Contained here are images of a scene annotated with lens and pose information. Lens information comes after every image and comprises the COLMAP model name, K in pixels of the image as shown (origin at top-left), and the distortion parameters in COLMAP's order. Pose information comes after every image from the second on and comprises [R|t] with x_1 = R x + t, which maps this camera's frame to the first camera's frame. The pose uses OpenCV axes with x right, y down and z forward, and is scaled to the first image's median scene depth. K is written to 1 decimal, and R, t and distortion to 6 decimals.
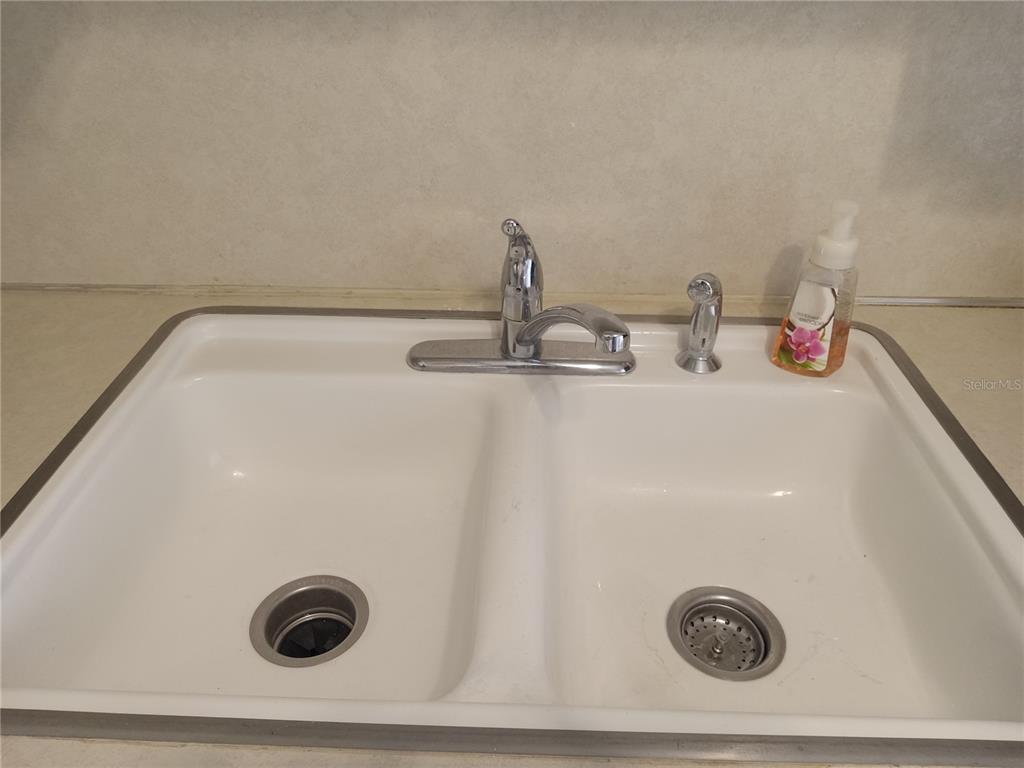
lens RADIAL K [[768.2, 0, 510.8], [0, 768.2, 382.6], [0, 0, 1]] dist [0.015664, 0.002889]
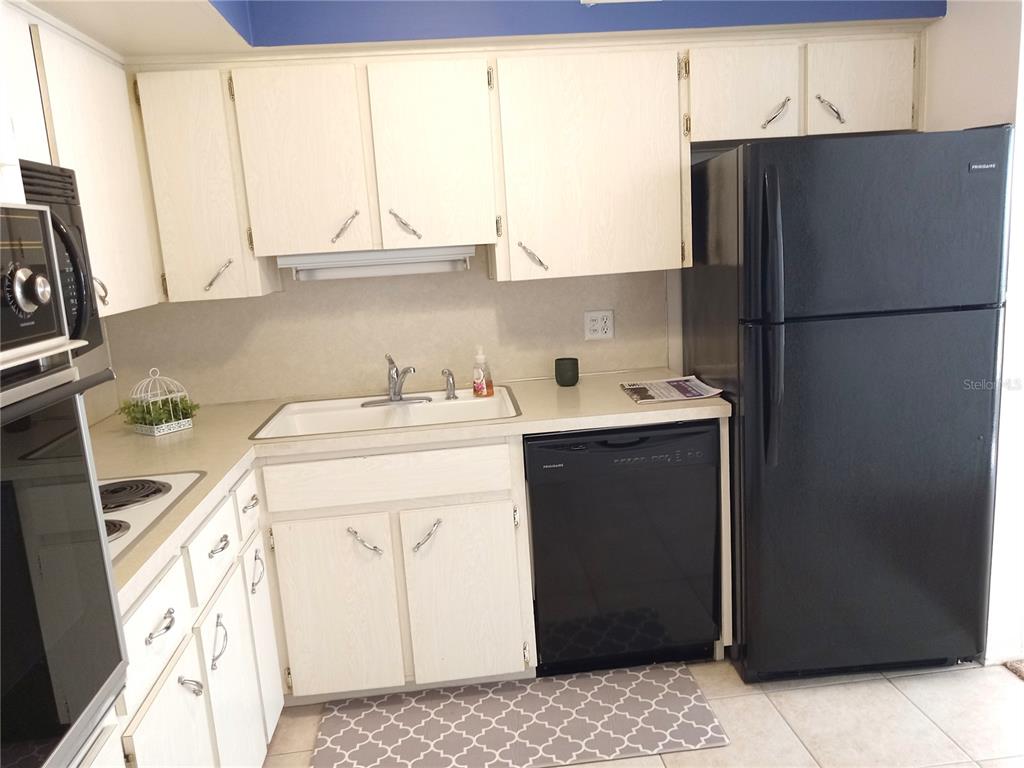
lens RADIAL K [[768.2, 0, 515.0], [0, 768.2, 379.3], [0, 0, 1]] dist [0.015664, 0.002889]
pose [[0.988537, -0.091652, 0.119976, 0.128926], [0.128736, 0.926847, -0.352678, 1.104680], [-0.078876, 0.364080, 0.928022, -2.120529]]
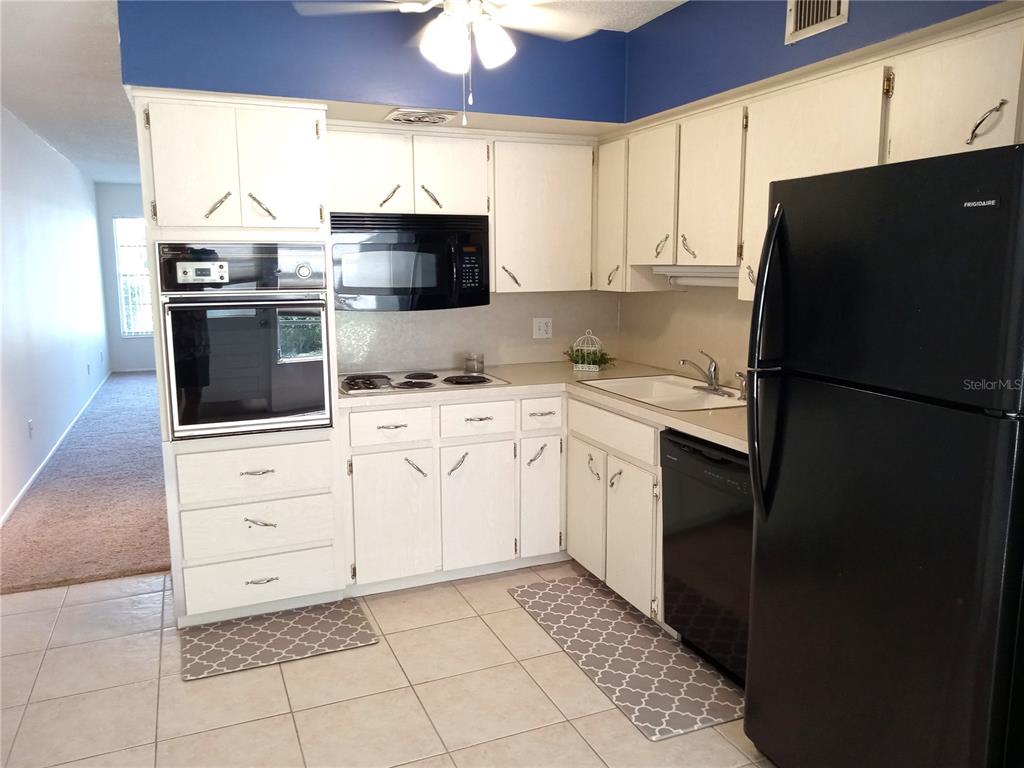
lens RADIAL K [[768.2, 0, 513.2], [0, 768.2, 386.4], [0, 0, 1]] dist [0.015664, 0.002889]
pose [[0.412578, 0.138841, -0.900279, 3.274280], [-0.470025, 0.879035, -0.079837, 0.736085], [0.780293, 0.456092, 0.427929, -1.488866]]
